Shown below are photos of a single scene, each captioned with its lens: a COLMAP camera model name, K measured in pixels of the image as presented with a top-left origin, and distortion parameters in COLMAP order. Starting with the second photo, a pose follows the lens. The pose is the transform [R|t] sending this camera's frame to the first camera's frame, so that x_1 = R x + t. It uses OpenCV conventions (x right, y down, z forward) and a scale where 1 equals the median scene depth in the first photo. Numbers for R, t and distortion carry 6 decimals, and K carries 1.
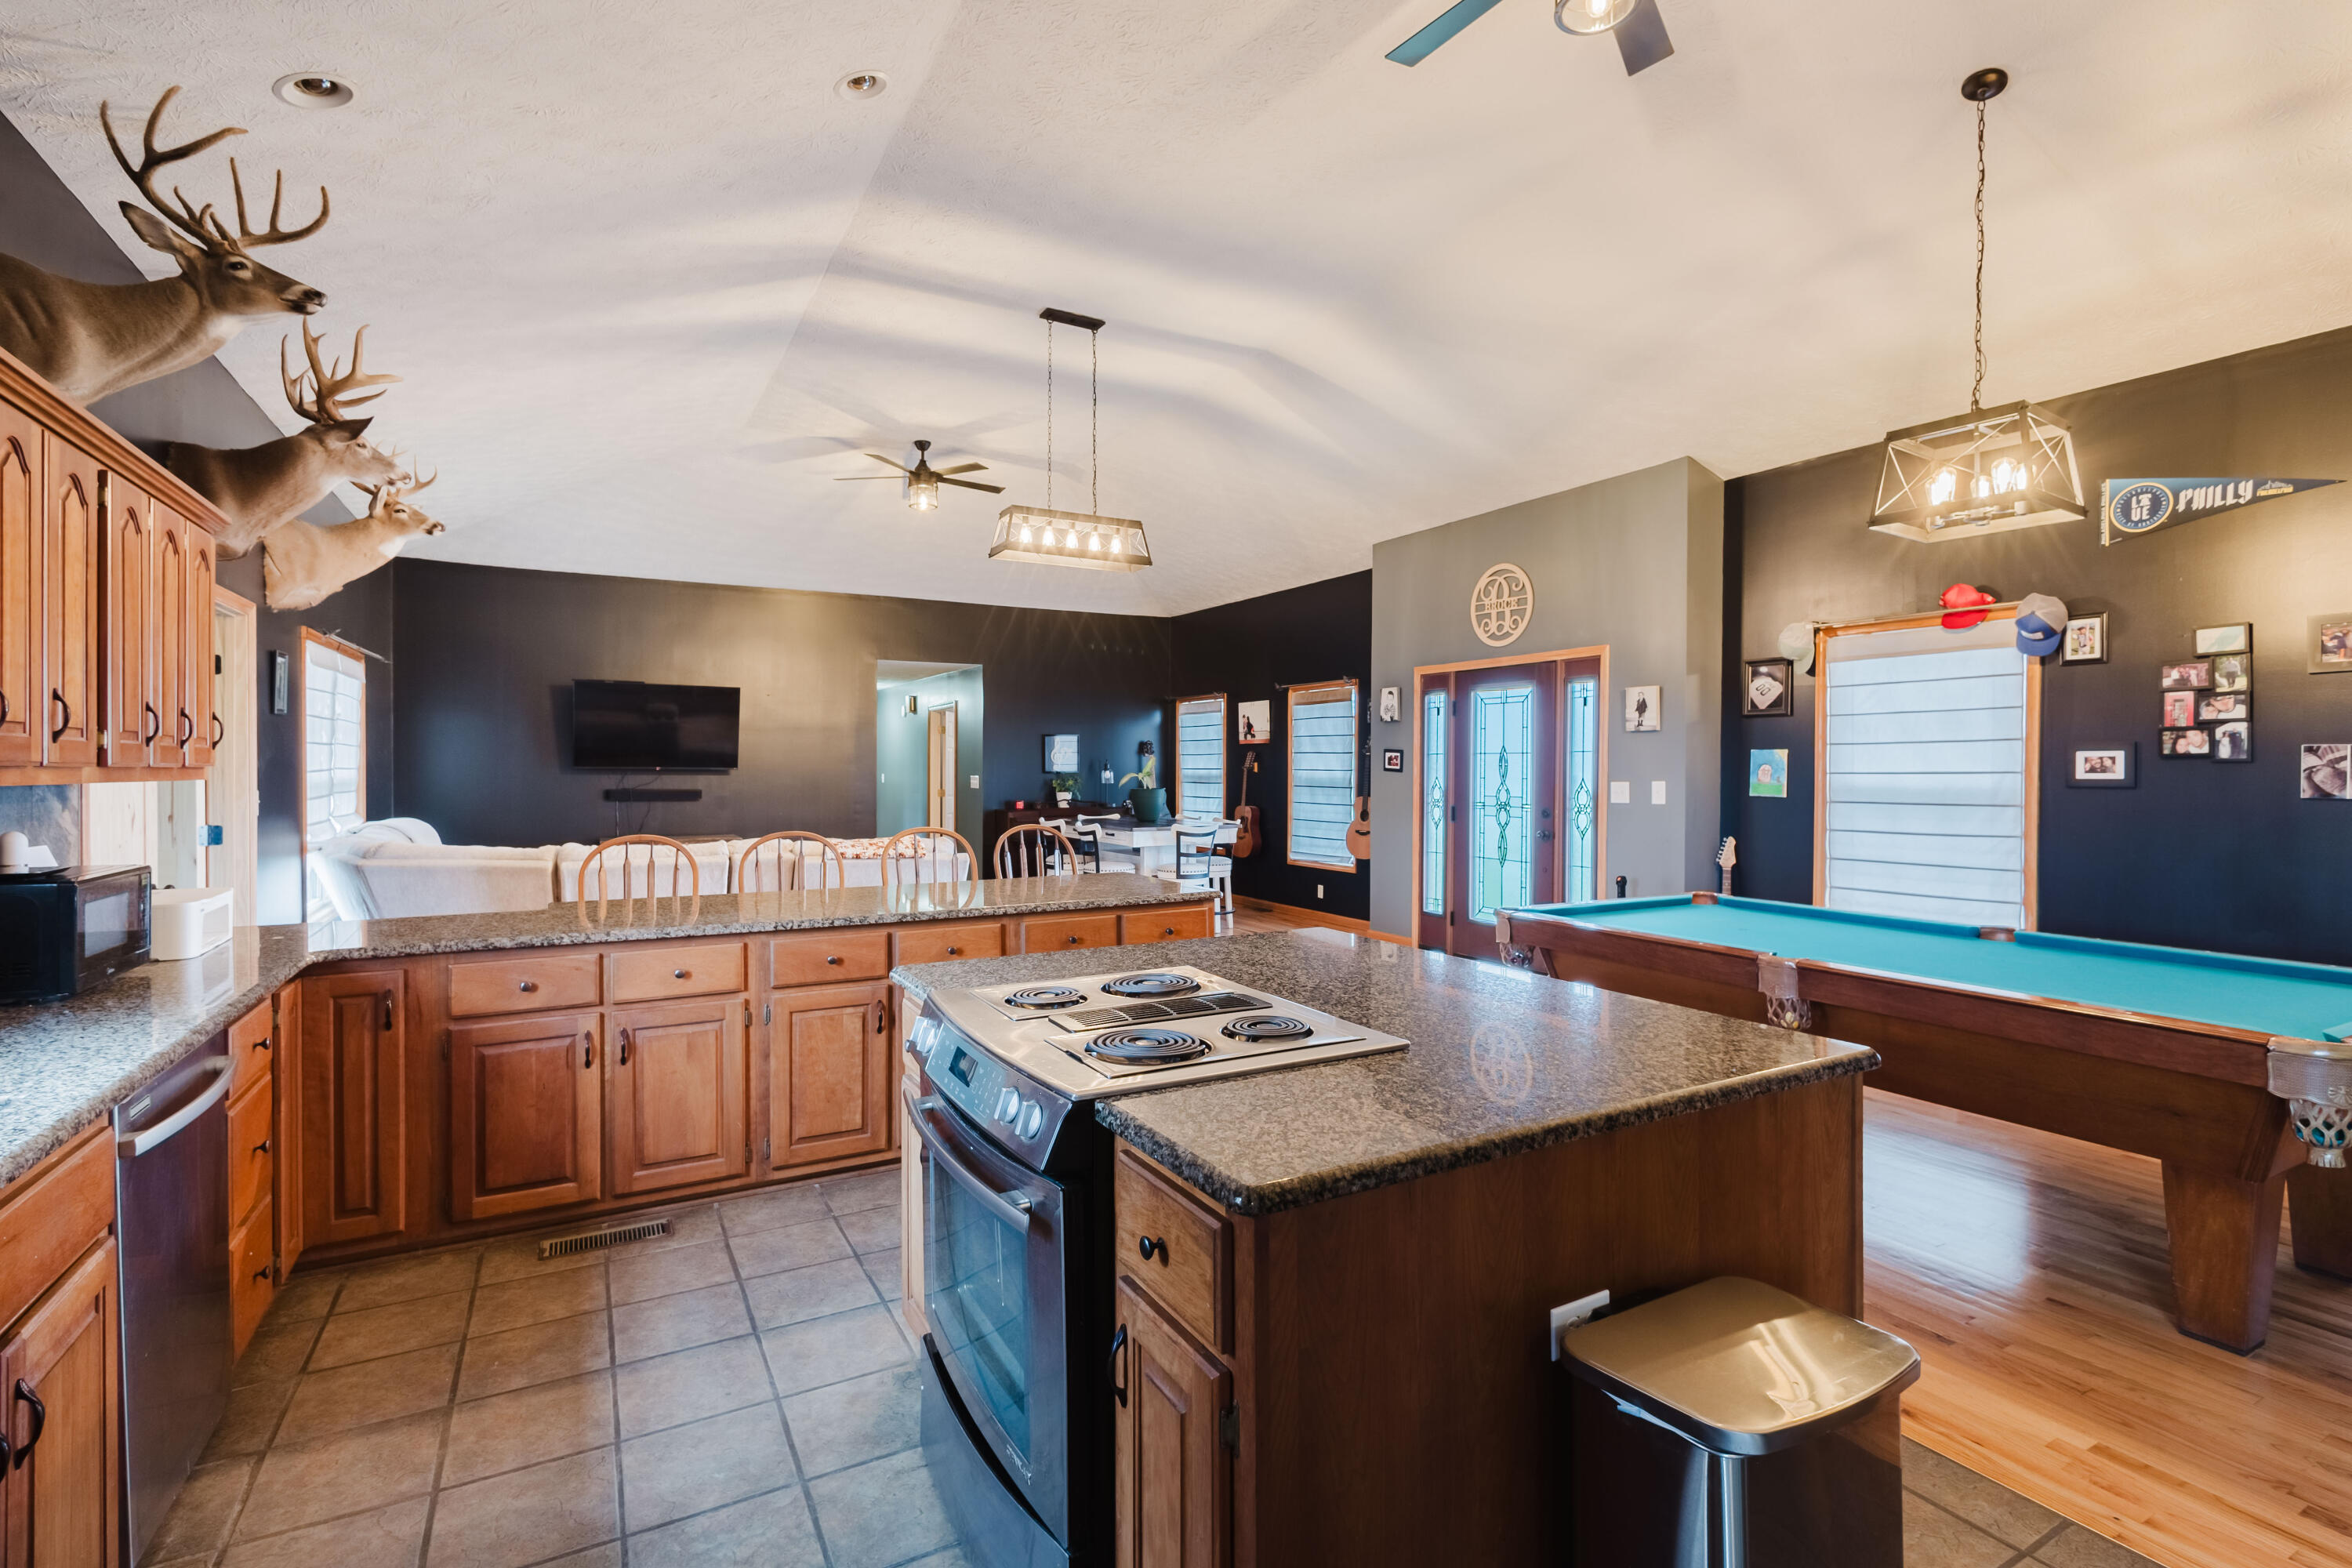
lens RADIAL K [[1084.6, 0, 1176.9], [0, 1084.6, 778.6], [0, 0, 1]] dist [0.012968, -0.003972]
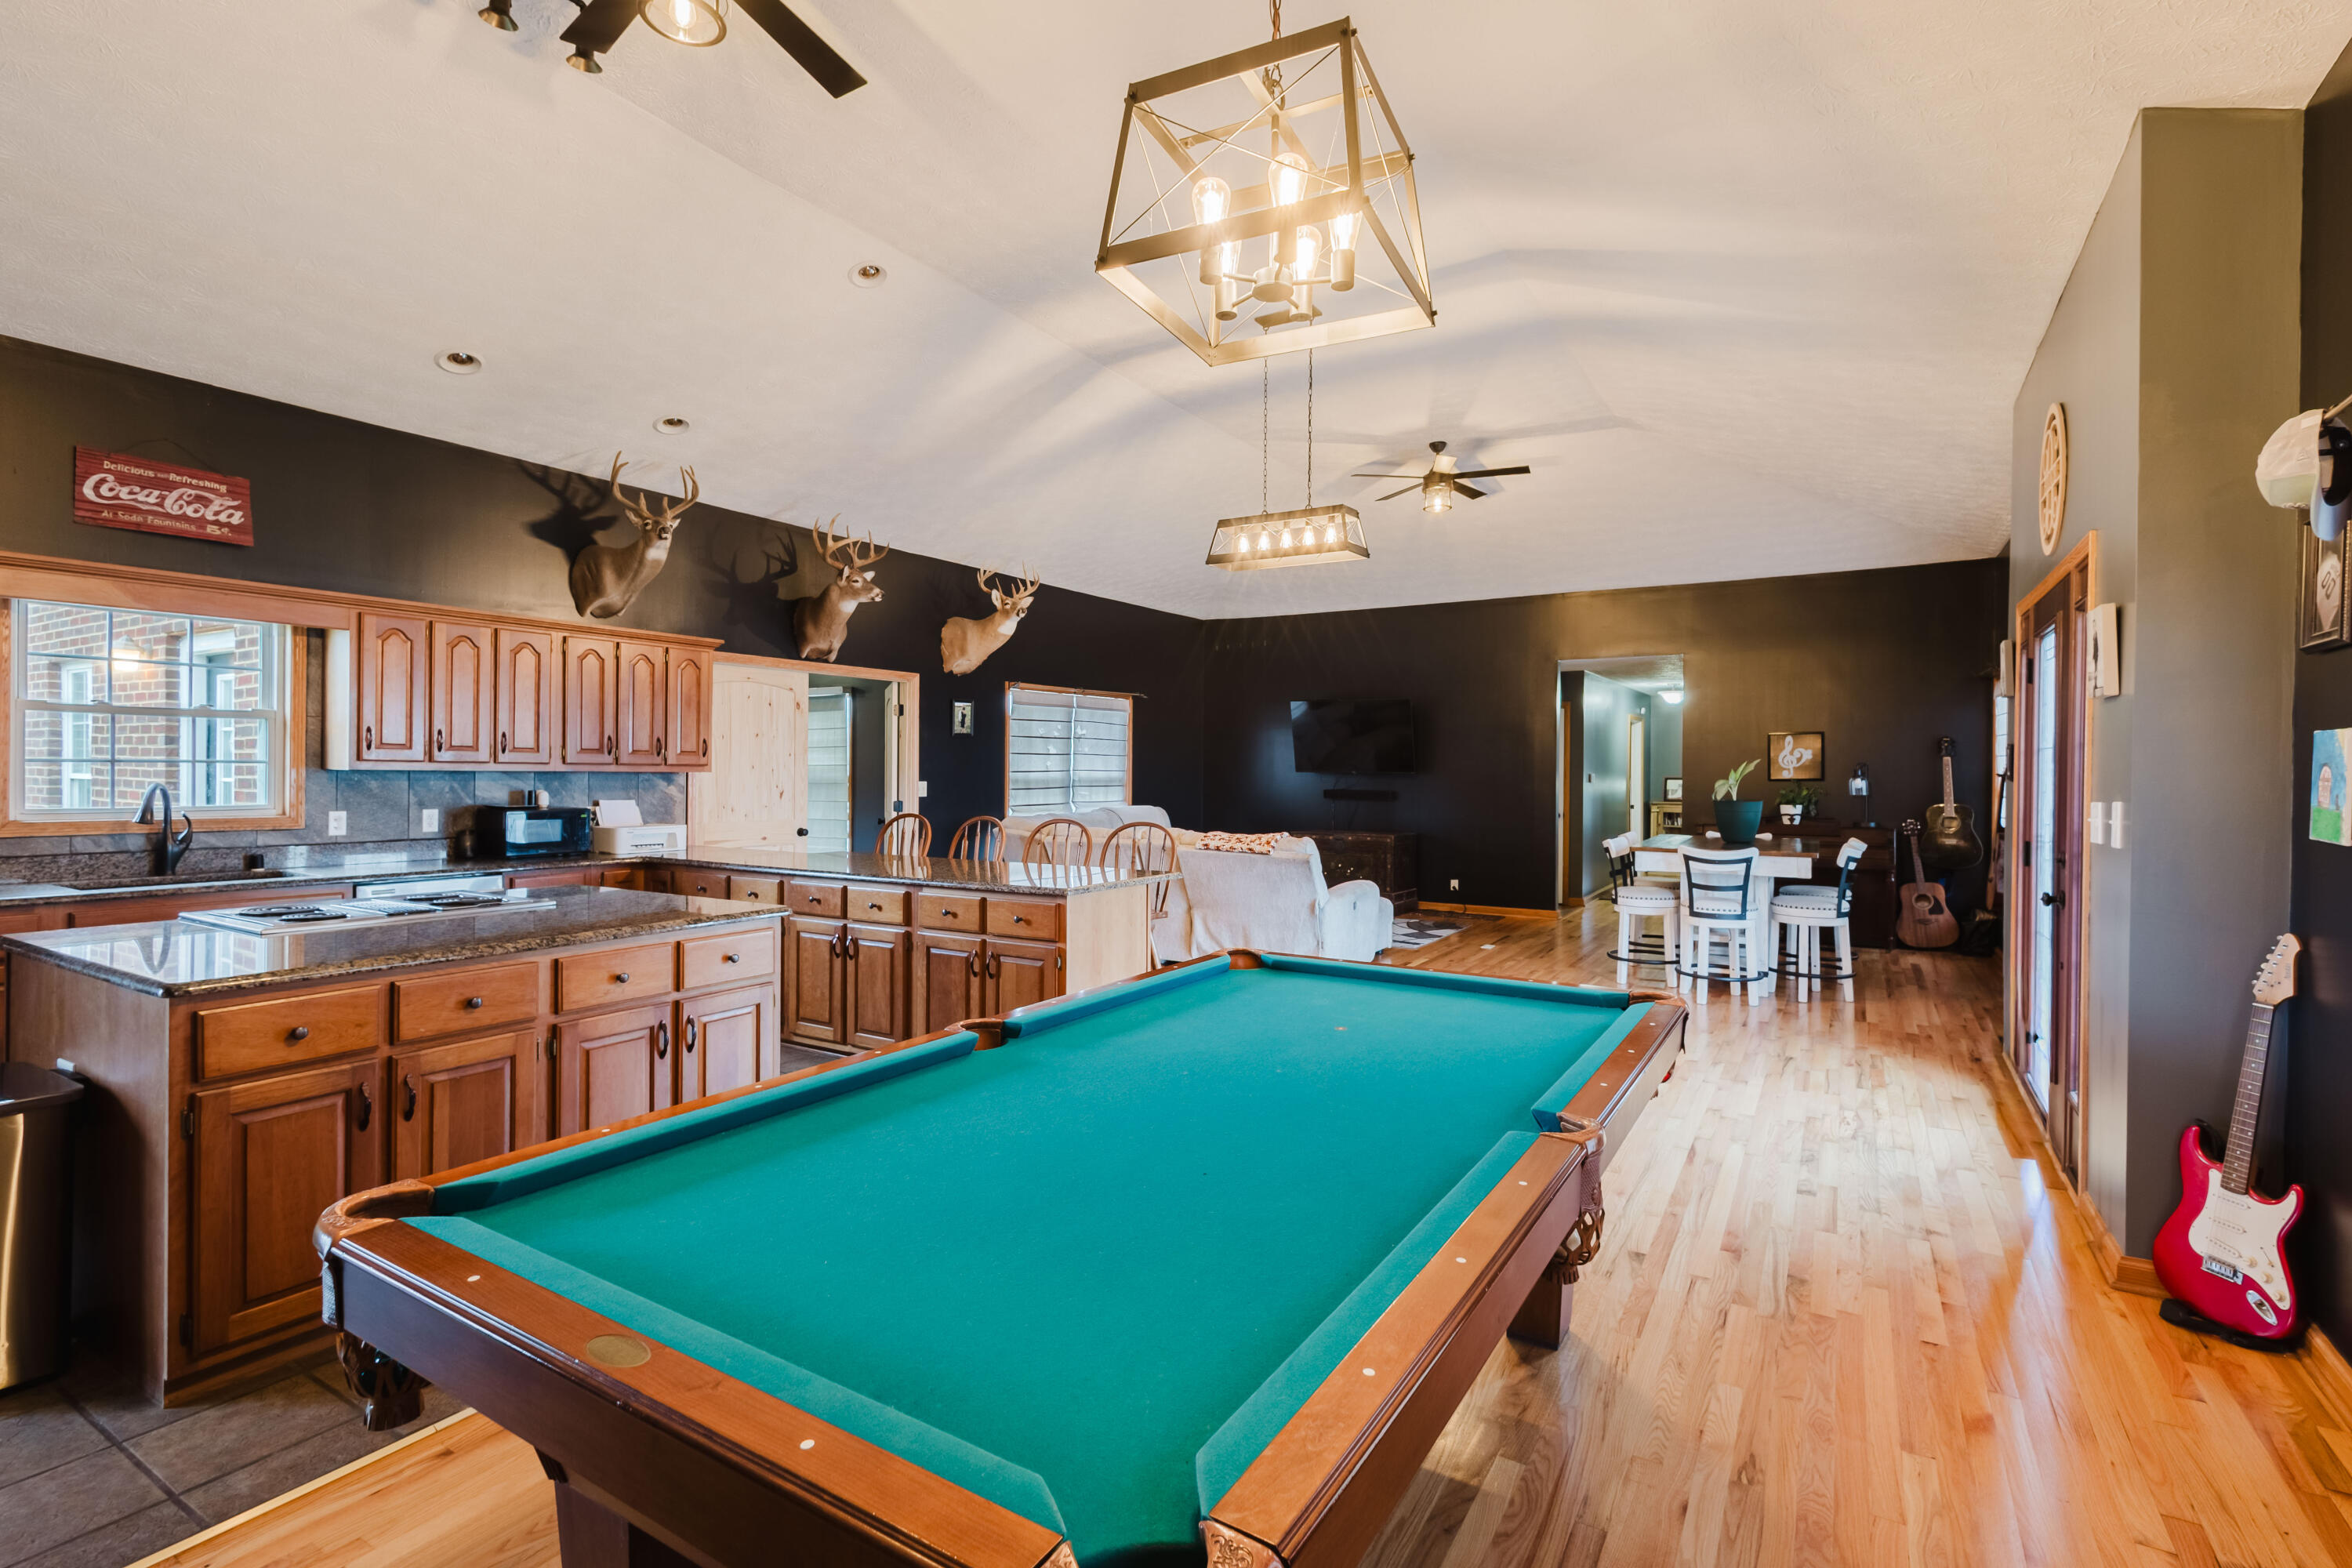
lens RADIAL K [[1085.3, 0, 1180.5], [0, 1085.3, 776.0], [0, 0, 1]] dist [0.010114, -0.000474]
pose [[0.488232, 0.005900, -0.872694, 0.705292], [-0.014671, 0.999891, -0.001447, -0.001852], [0.872591, 0.013510, 0.488265, 0.428154]]
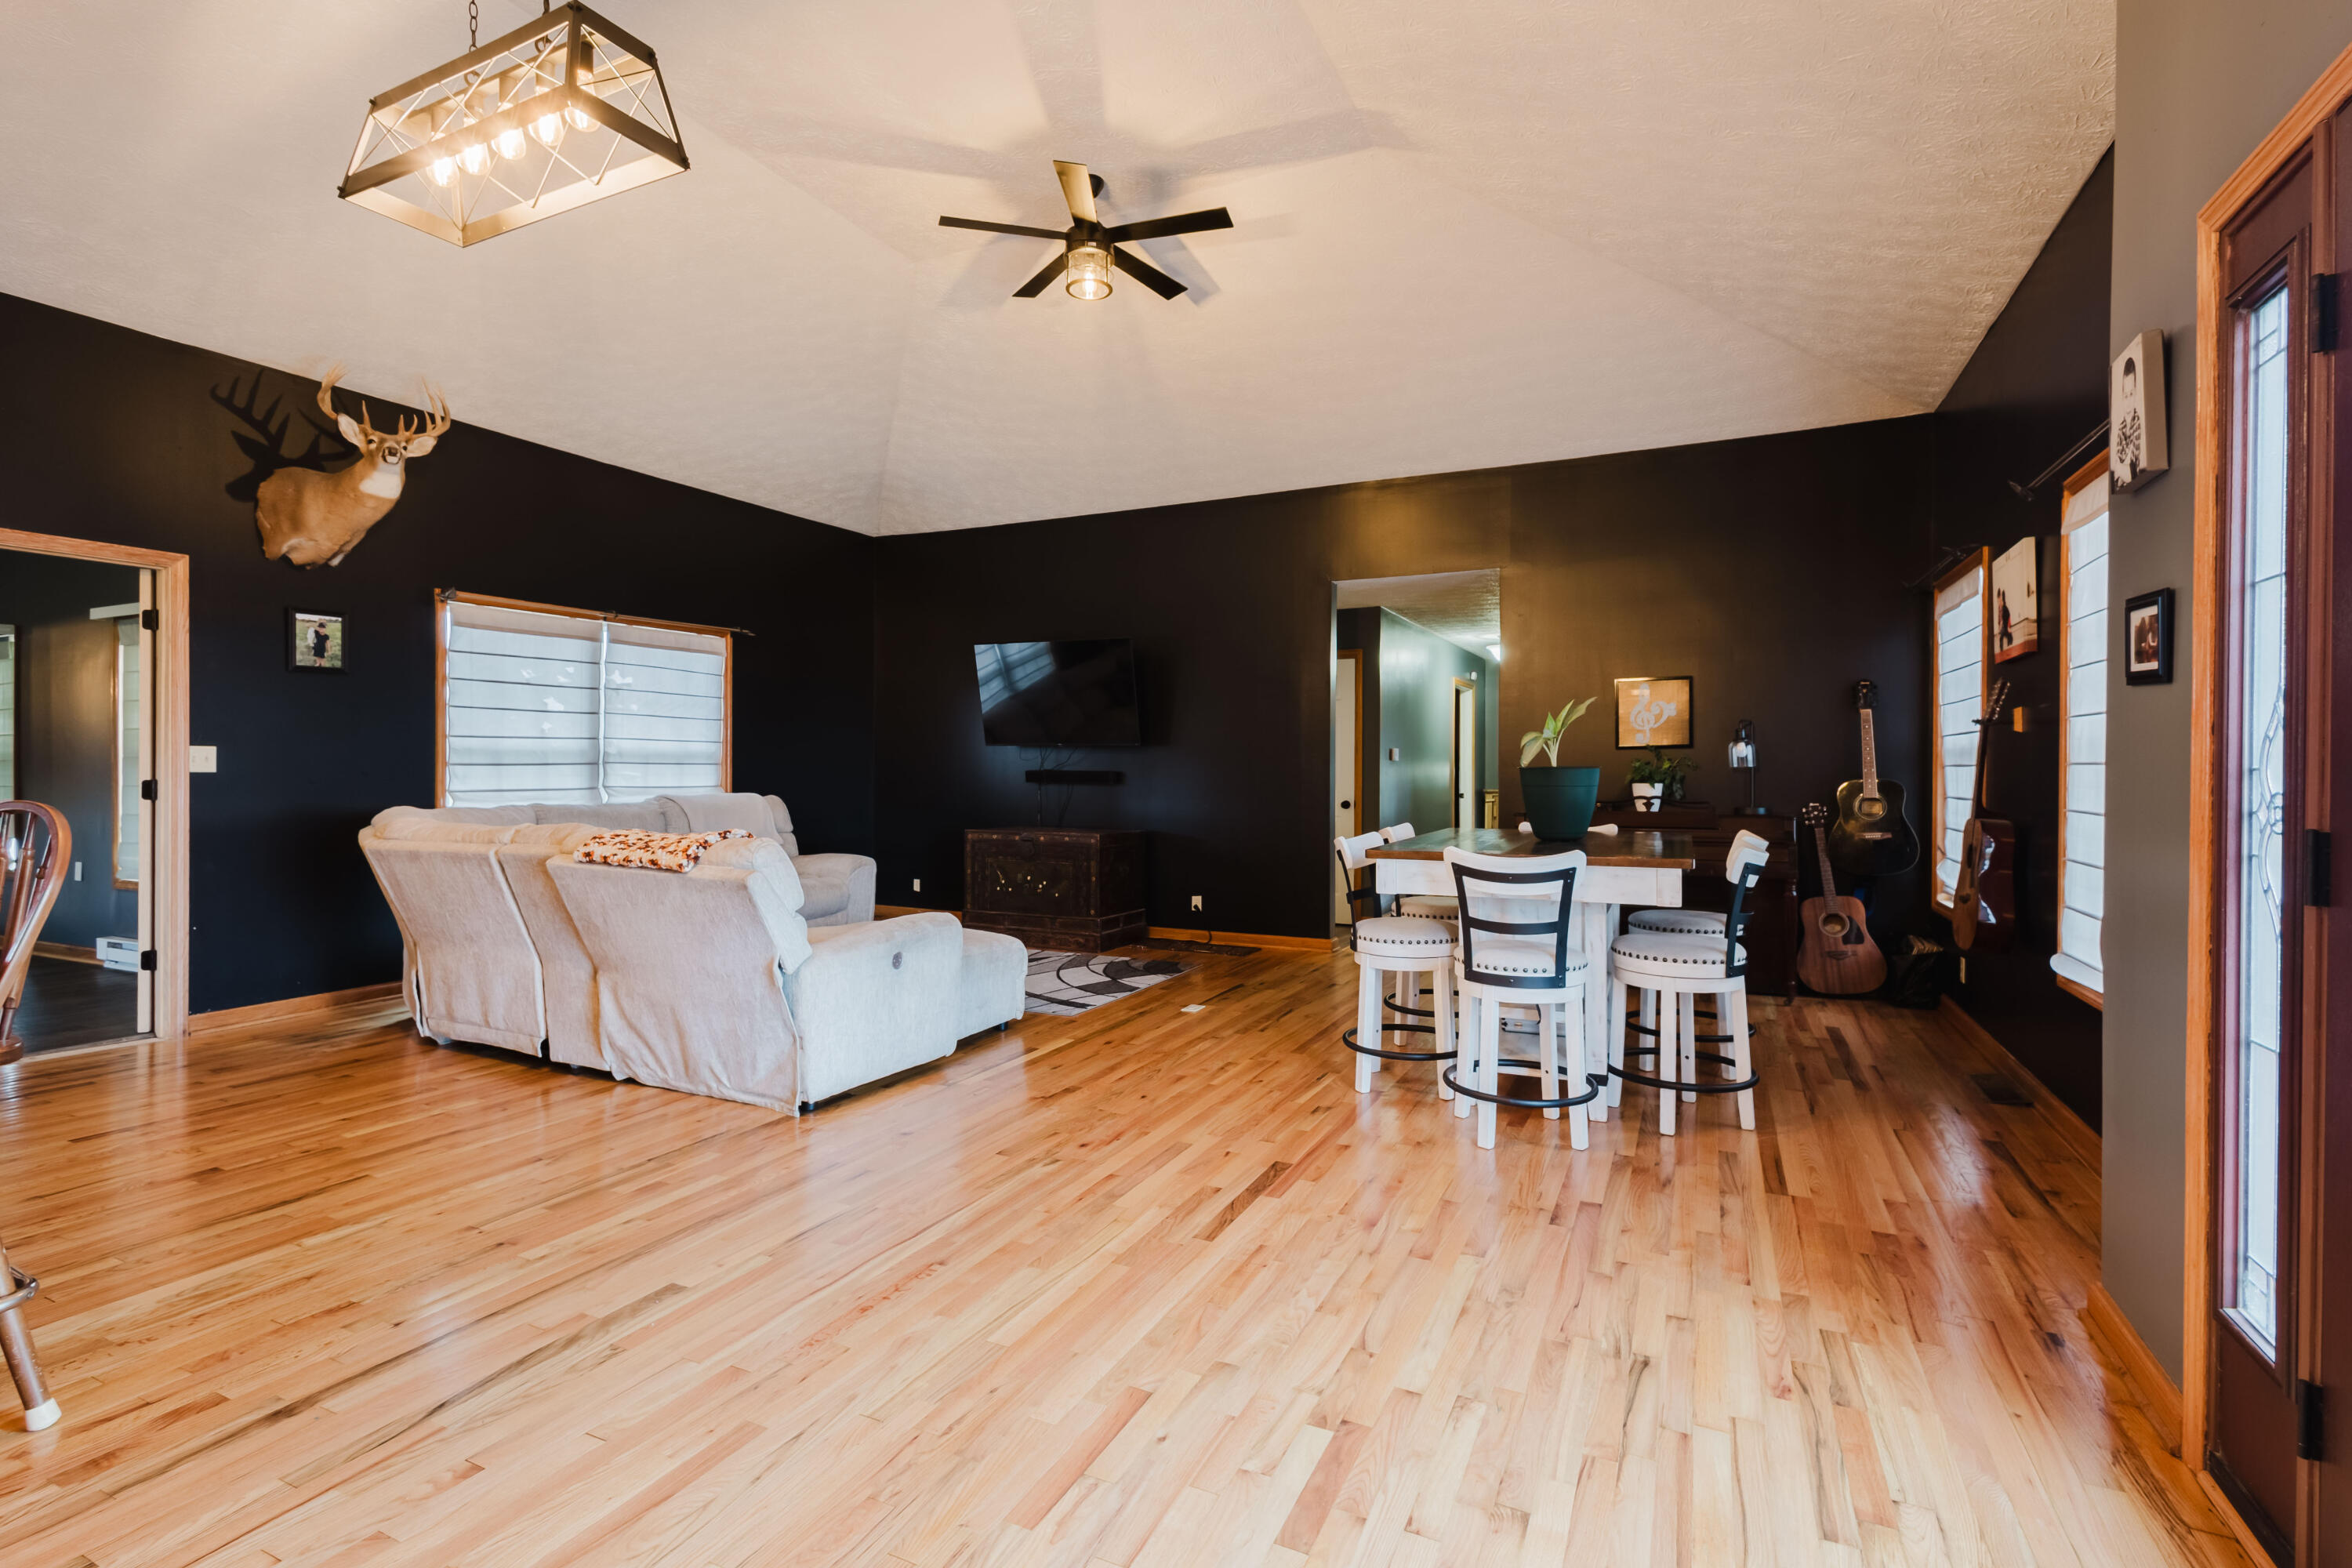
lens RADIAL K [[1085.3, 0, 1180.5], [0, 1085.3, 776.0], [0, 0, 1]] dist [0.010114, -0.000474]
pose [[0.575971, 0.004287, -0.817459, 0.387253], [-0.011135, 0.999935, -0.002601, 0.024308], [0.817394, 0.010601, 0.575981, 0.952132]]
